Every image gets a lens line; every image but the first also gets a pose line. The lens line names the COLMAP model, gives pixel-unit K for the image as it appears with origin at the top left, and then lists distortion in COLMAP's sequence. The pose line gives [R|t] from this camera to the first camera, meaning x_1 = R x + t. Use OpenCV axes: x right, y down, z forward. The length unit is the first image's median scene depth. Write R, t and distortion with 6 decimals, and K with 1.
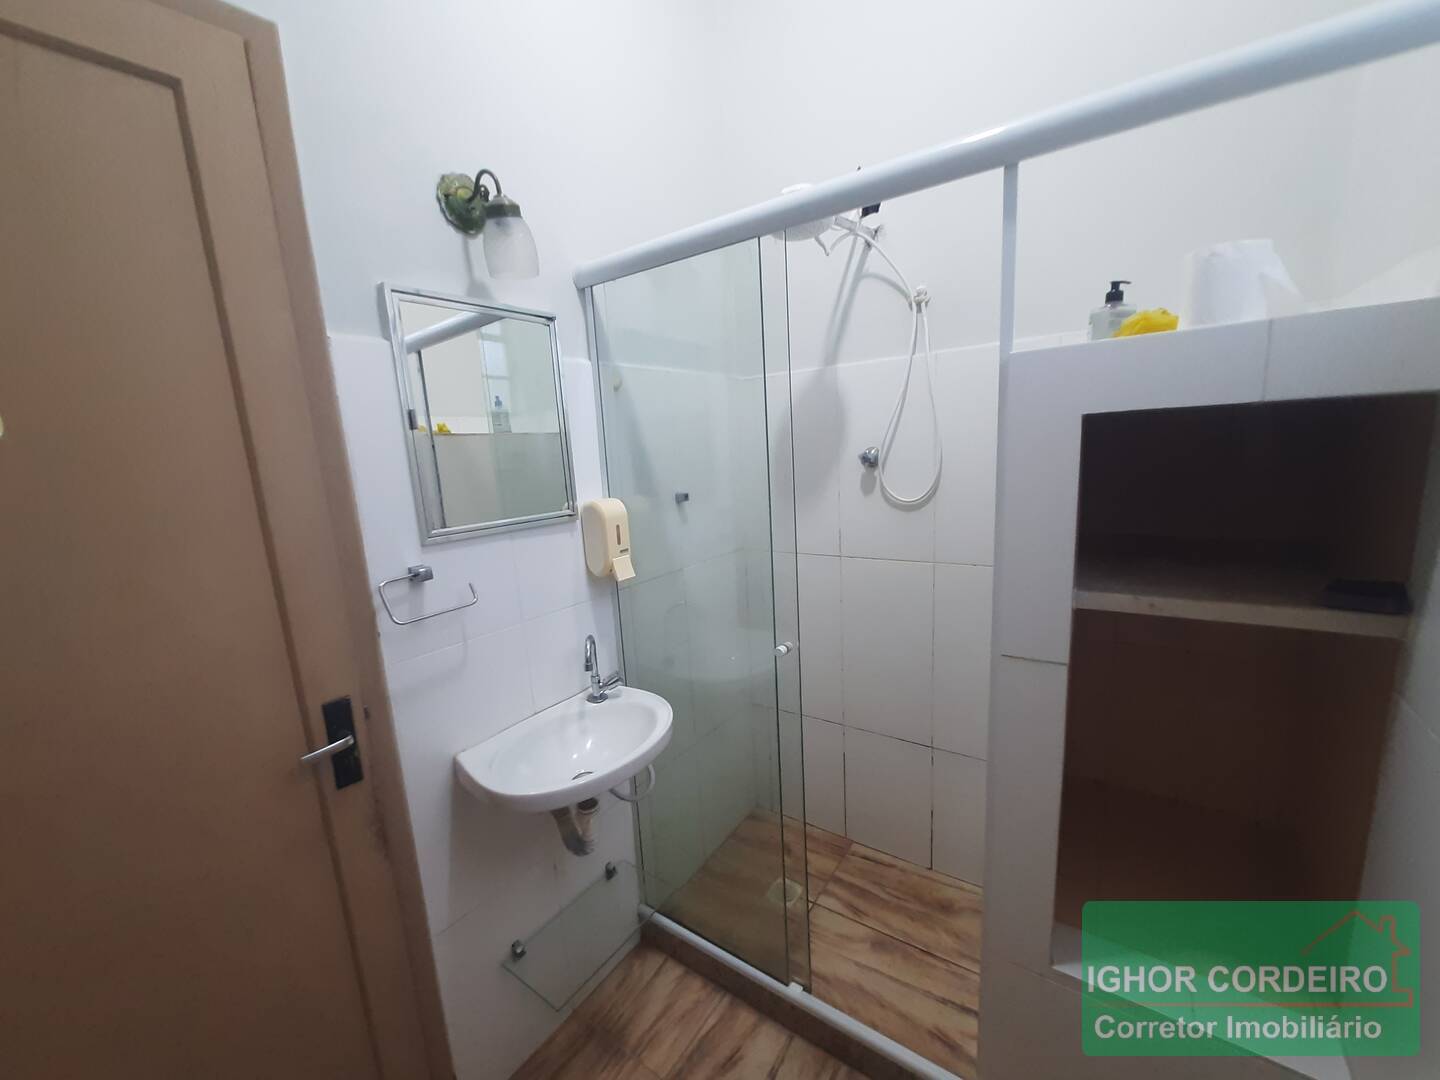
lens RADIAL K [[570.1, 0, 725.3], [0, 570.1, 545.7], [0, 0, 1]] dist [-0.004297, 0.000177]
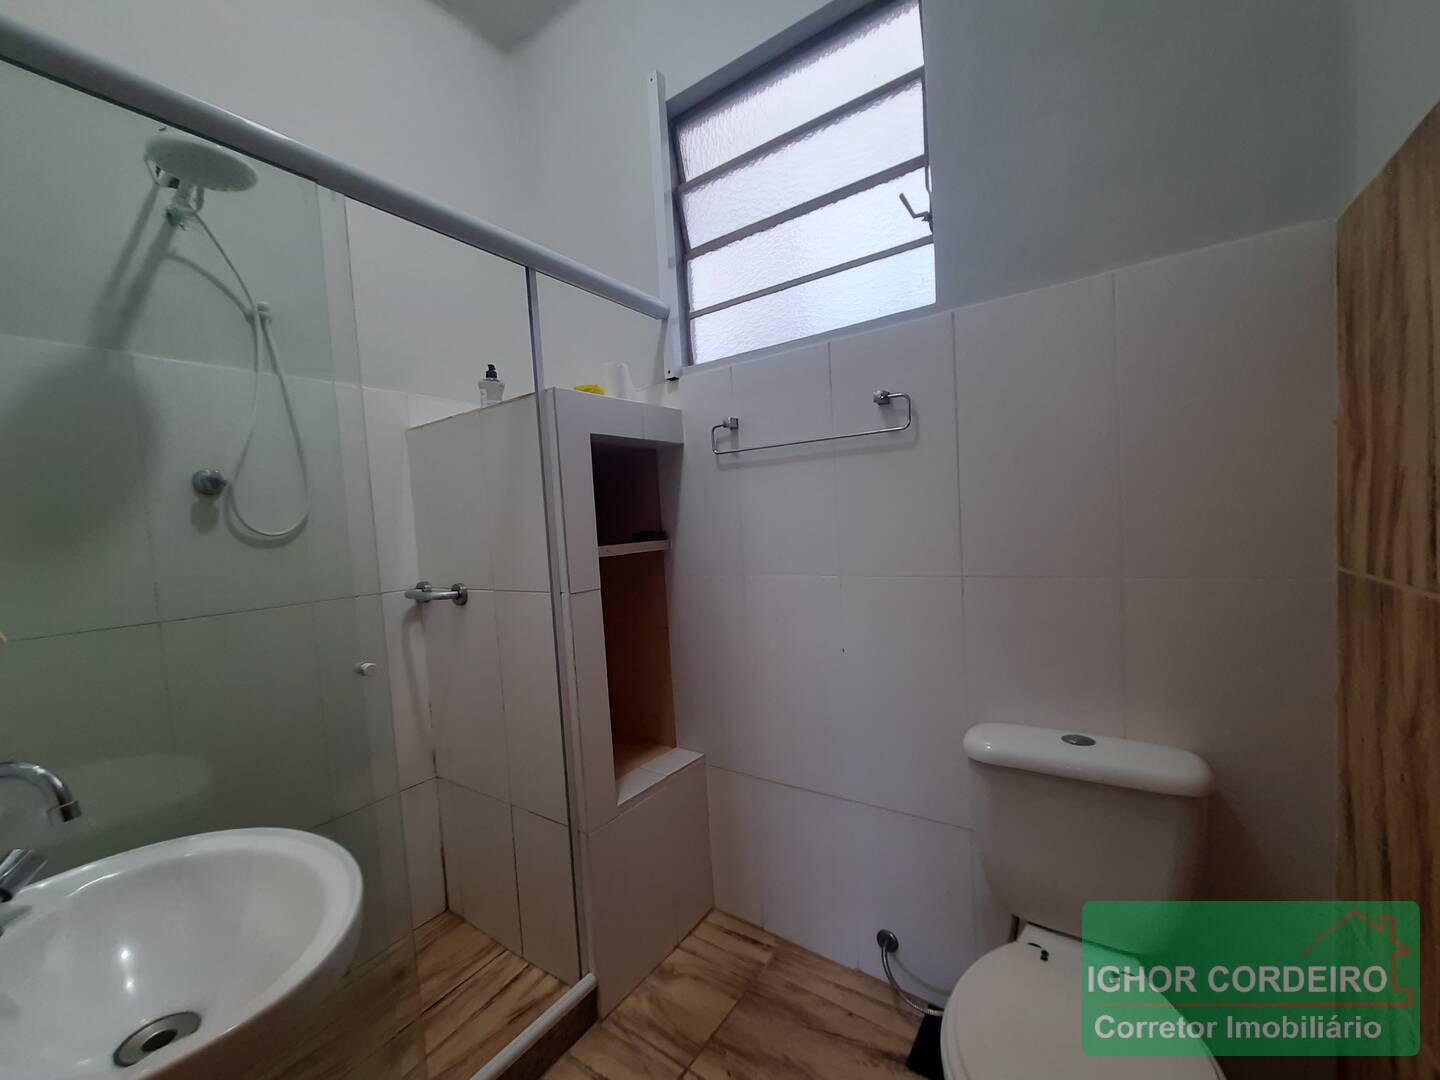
lens RADIAL K [[570.1, 0, 723.9], [0, 570.1, 541.6], [0, 0, 1]] dist [-0.004297, 0.000177]
pose [[-0.009481, 0.013892, 0.999859, -0.556379], [0.233048, 0.972400, -0.011300, 0.100965], [-0.972419, 0.232908, -0.012456, 0.365133]]
